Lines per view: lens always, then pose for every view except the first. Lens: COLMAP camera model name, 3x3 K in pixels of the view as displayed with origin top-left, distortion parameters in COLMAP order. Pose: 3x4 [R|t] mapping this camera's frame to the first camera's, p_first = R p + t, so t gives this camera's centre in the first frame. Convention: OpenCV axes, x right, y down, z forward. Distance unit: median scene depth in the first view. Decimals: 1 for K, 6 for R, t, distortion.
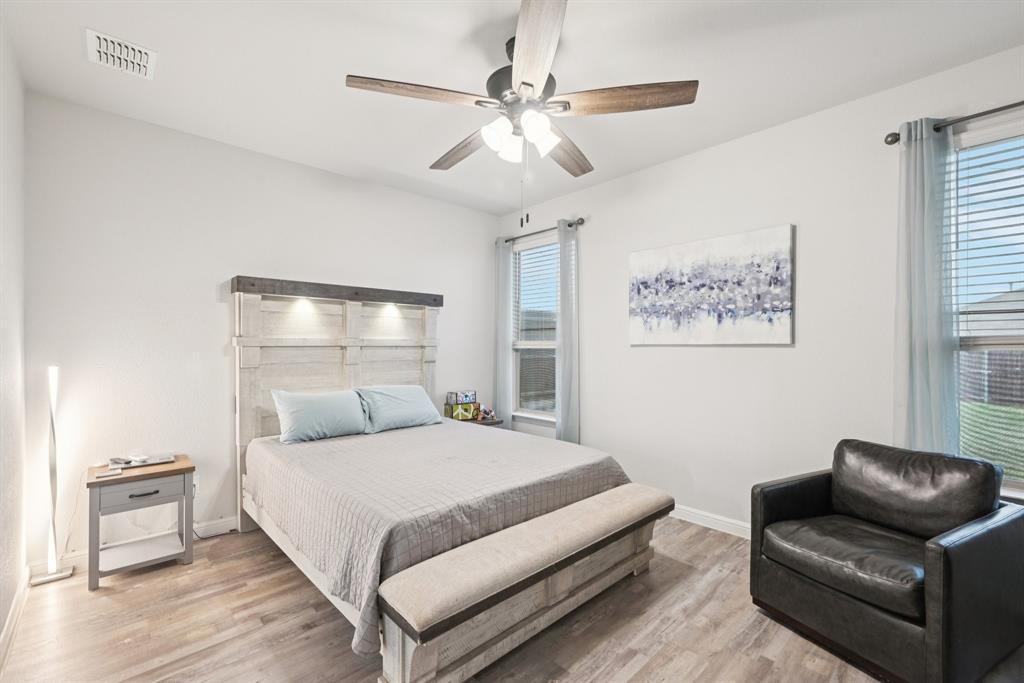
lens RADIAL K [[438.2, 0, 514.4], [0, 438.2, 344.3], [0, 0, 1]] dist [-0.001773, 0.000156]
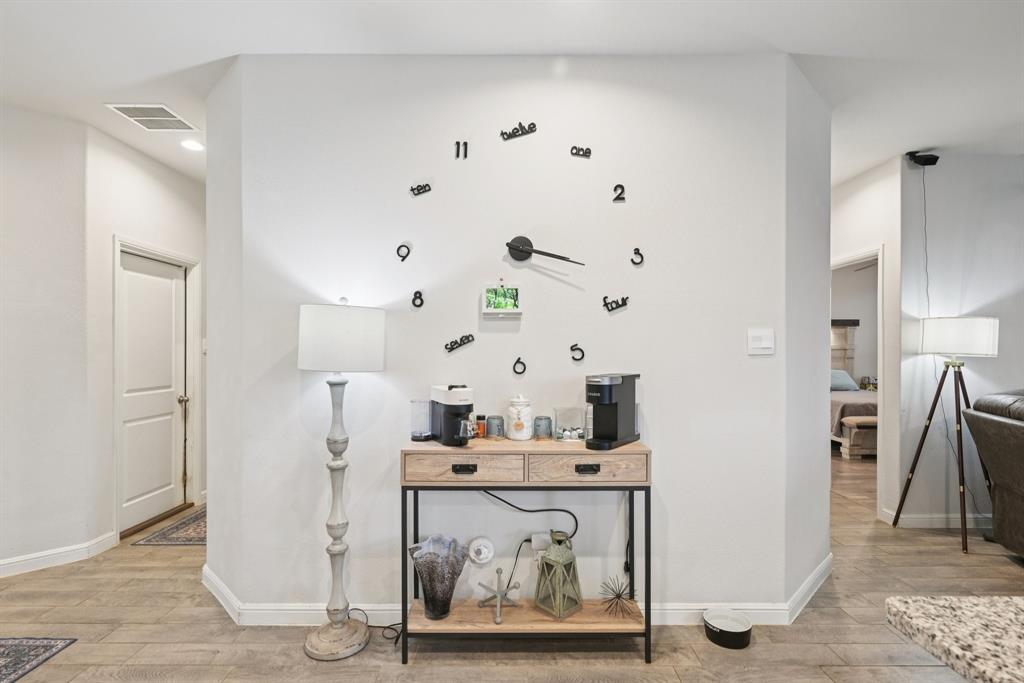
lens RADIAL K [[503.7, 0, 514.1], [0, 503.7, 345.2], [0, 0, 1]] dist [0.002201, 0.000587]
pose [[0.735558, 0.000710, -0.677461, 0.186381], [-0.003371, 0.999991, -0.002611, -0.001206], [0.677453, 0.004205, 0.735554, -1.406188]]
